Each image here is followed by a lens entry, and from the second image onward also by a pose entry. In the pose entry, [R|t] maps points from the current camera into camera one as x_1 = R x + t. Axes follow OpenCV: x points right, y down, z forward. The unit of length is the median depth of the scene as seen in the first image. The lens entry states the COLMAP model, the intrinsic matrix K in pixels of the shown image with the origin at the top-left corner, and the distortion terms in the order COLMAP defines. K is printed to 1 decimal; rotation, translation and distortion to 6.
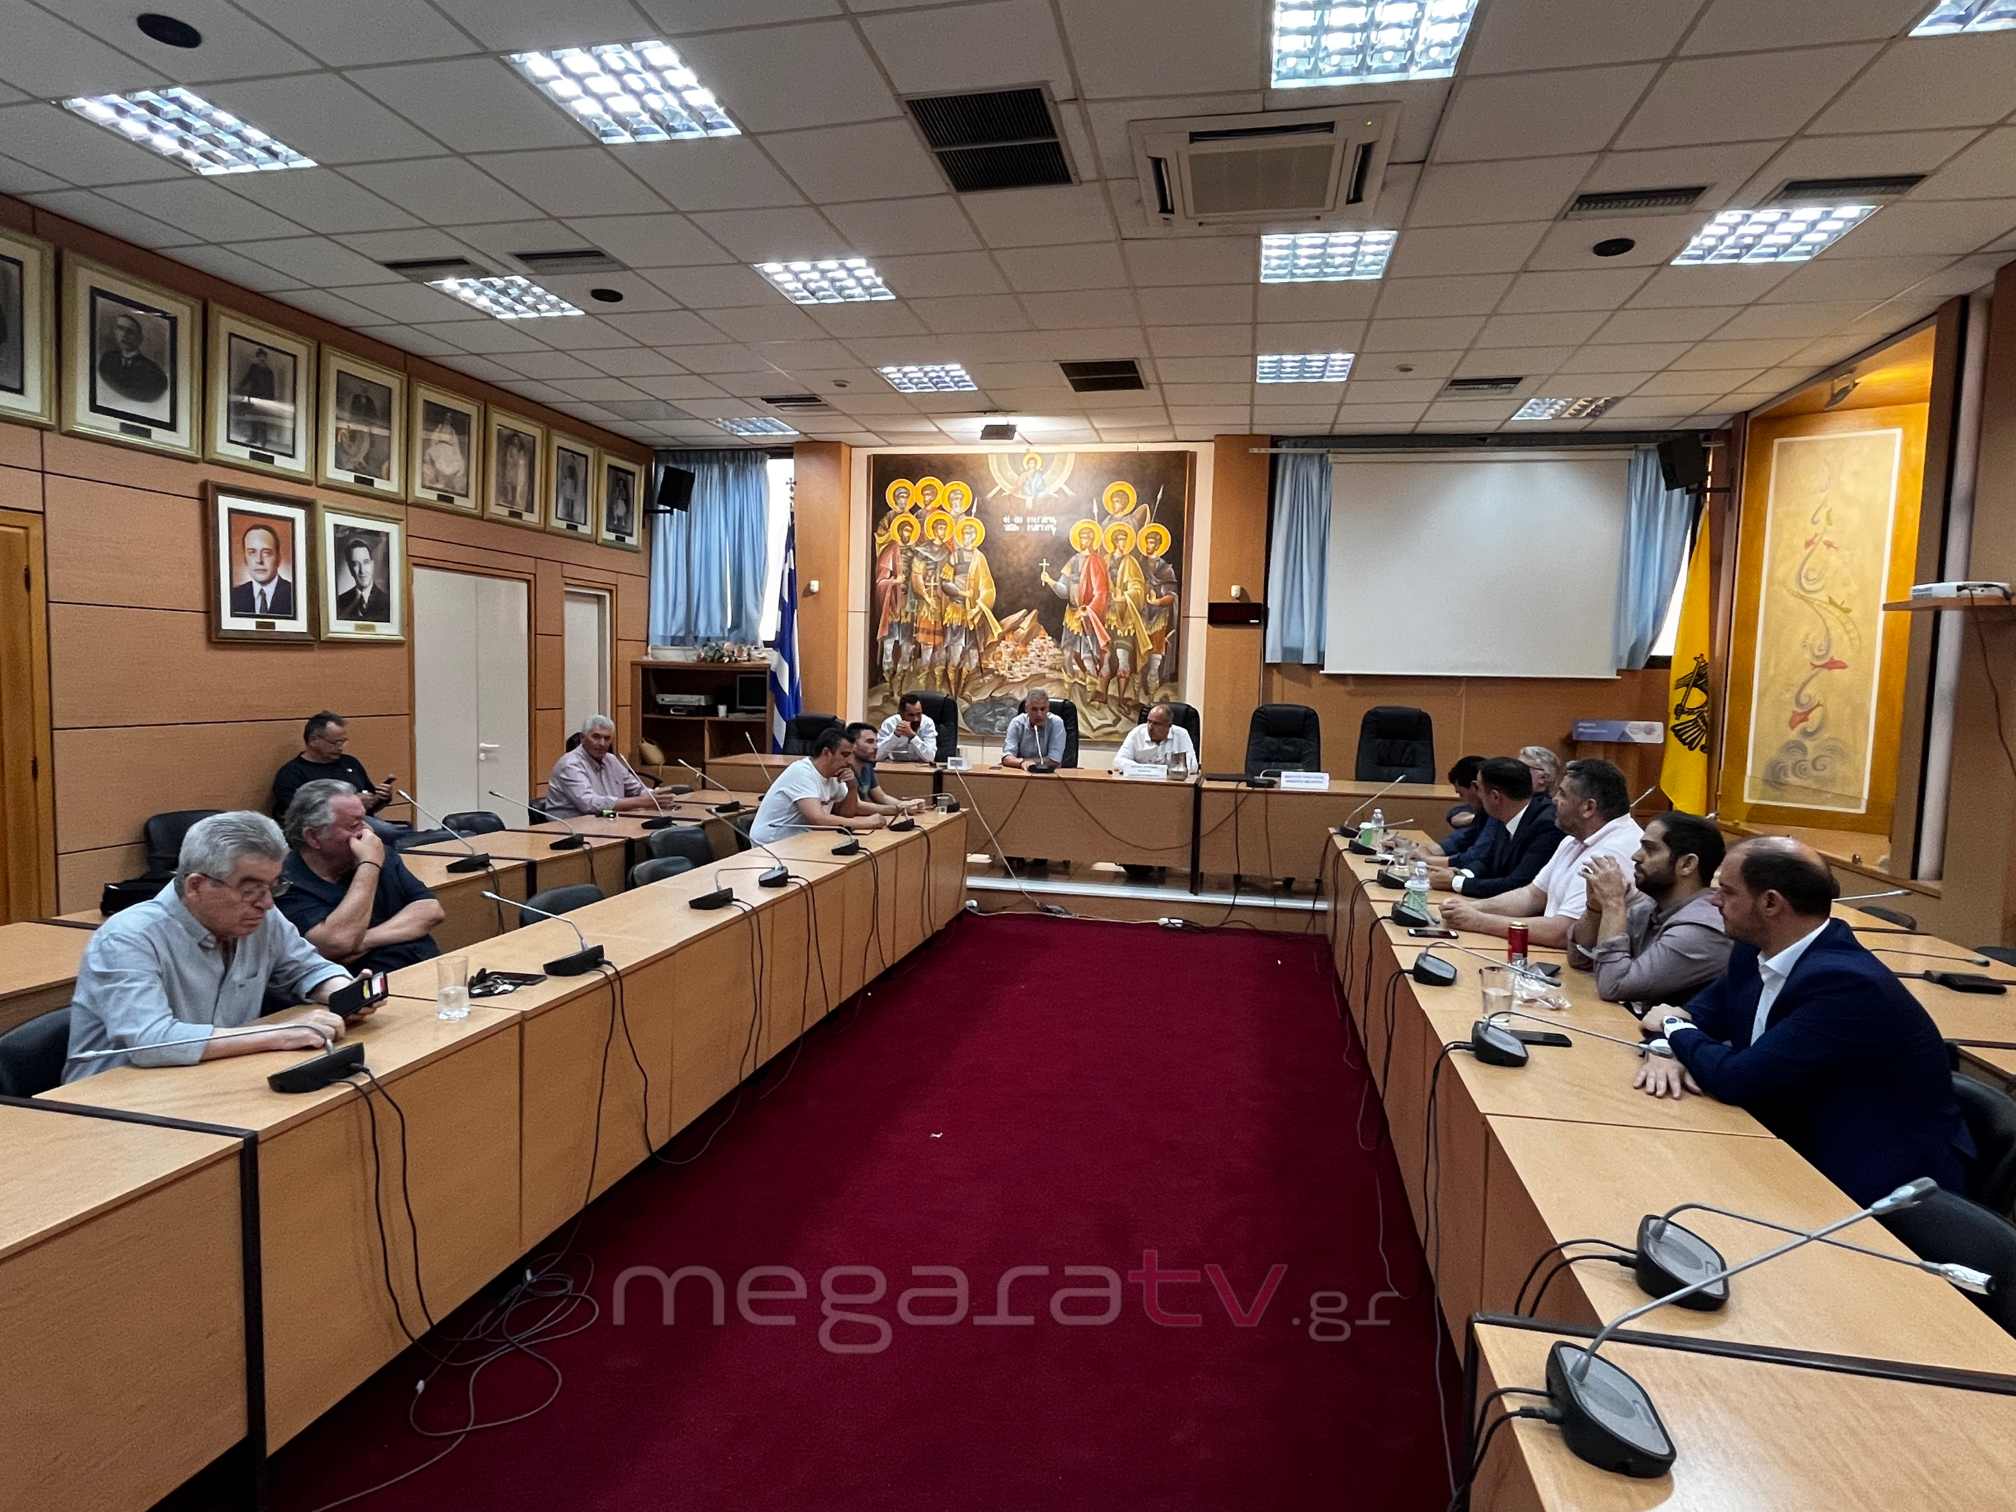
lens RADIAL K [[1097.8, 0, 1008.0], [0, 1097.8, 756.0], [0, 0, 1]] dist [-0.004994, -0.000639]
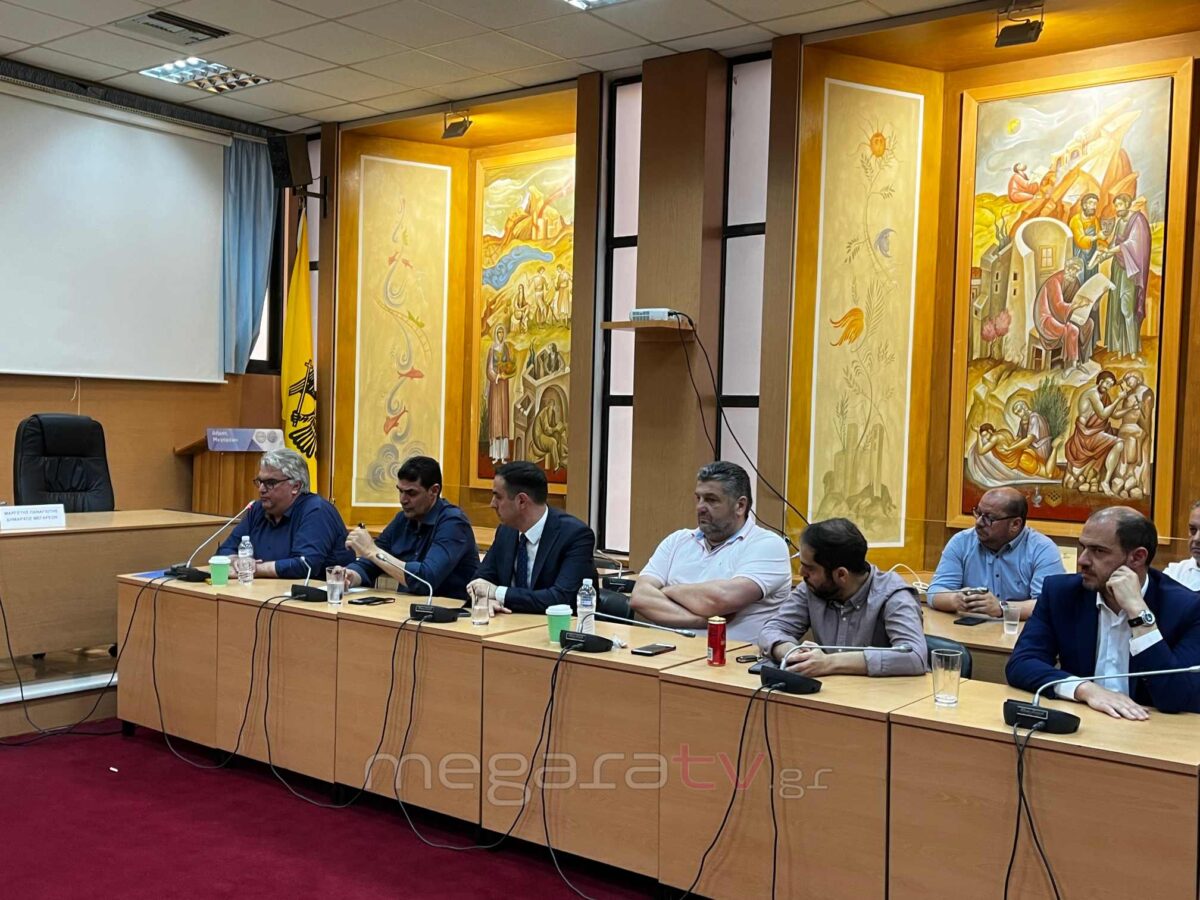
lens RADIAL K [[1246.4, 0, 596.4], [0, 1246.4, 461.8], [0, 0, 1]] dist [0.144695, -0.413376]
pose [[0.436135, -0.037048, 0.899118, -0.242882], [0.049183, 0.998640, 0.017292, -0.007120], [-0.898536, 0.036680, 0.437364, 0.244584]]
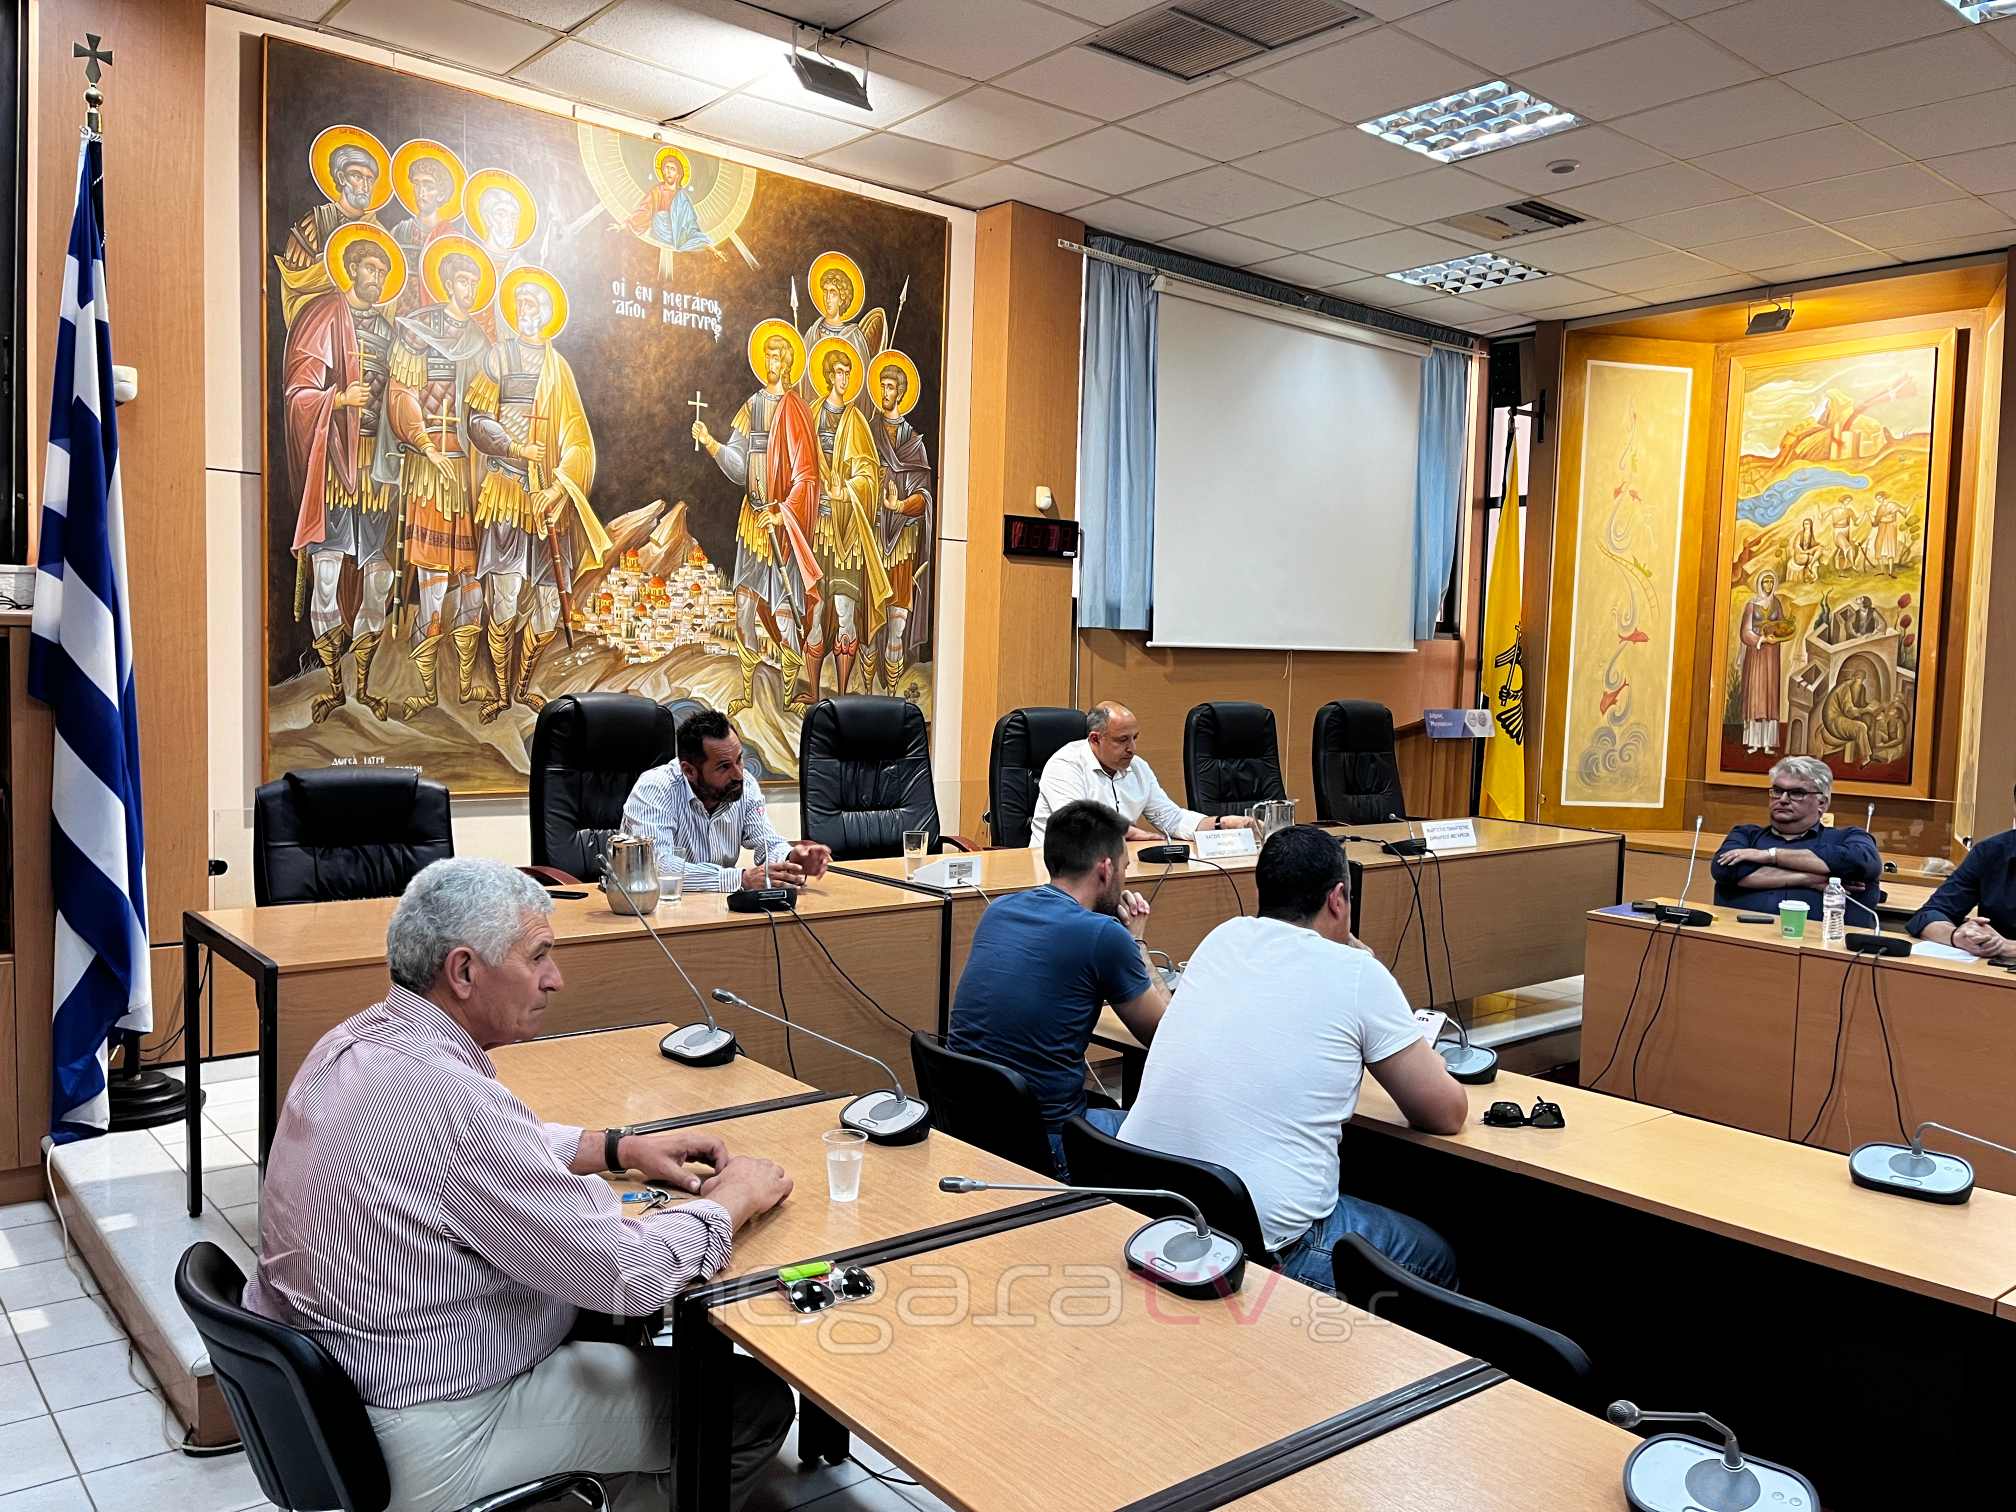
lens RADIAL K [[1527.3, 0, 1005.7], [0, 1527.3, 759.3], [0, 0, 1]] dist [0.063542, -0.063883]
pose [[0.620311, -0.060931, 0.781986, -0.413761], [0.046880, 0.998076, 0.040580, -0.049927], [-0.782954, 0.011487, 0.621974, 0.531921]]
